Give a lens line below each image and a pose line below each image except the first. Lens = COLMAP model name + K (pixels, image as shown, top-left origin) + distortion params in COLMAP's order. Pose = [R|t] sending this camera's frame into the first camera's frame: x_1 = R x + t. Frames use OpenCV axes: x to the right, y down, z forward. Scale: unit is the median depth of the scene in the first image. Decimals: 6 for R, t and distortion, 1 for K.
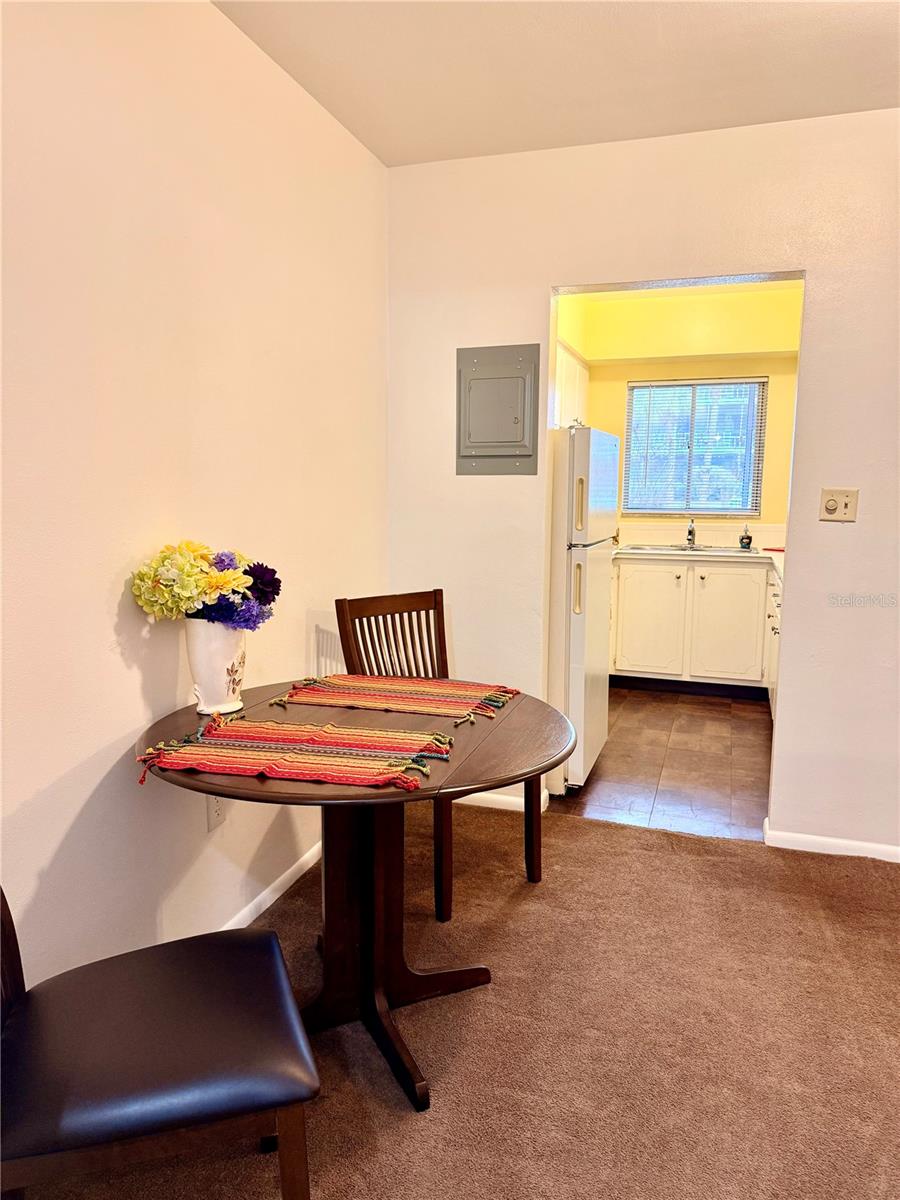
lens RADIAL K [[836.0, 0, 450.0], [0, 836.0, 600.0], [0, 0, 1]] dist [0.085839, -0.096769]
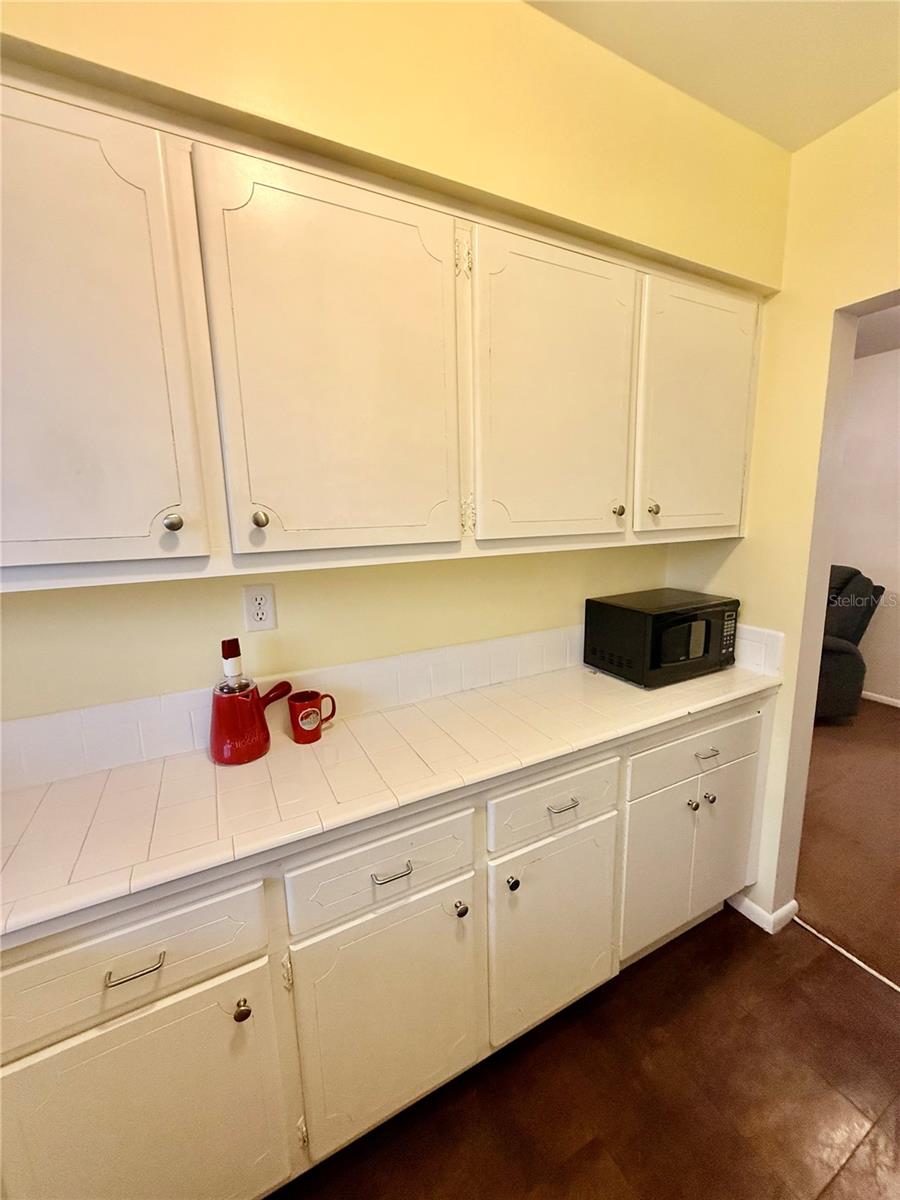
lens RADIAL K [[478.1, 0, 449.5], [0, 478.1, 595.5], [0, 0, 1]] dist [0.004549, 0.000238]
pose [[-0.719859, -0.117679, 0.684072, 0.187301], [0.103834, 0.956178, 0.273755, -0.158070], [-0.686310, 0.268095, -0.676095, 0.907035]]
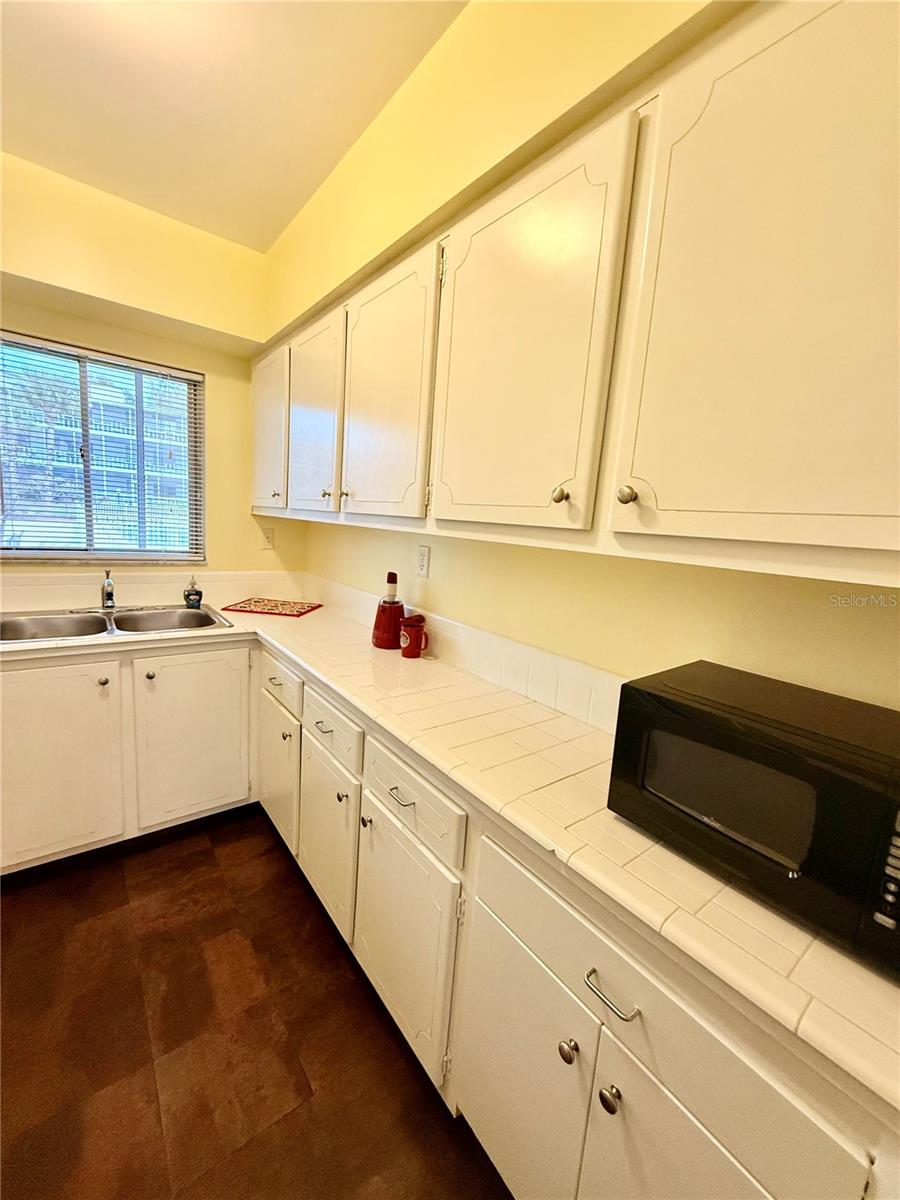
lens RADIAL K [[478.1, 0, 449.5], [0, 478.1, 595.5], [0, 0, 1]] dist [0.004549, 0.000238]
pose [[0.552517, -0.099775, 0.827508, 0.133186], [0.041366, 0.994868, 0.092334, -0.105305], [-0.832475, -0.016785, 0.553809, 0.607204]]
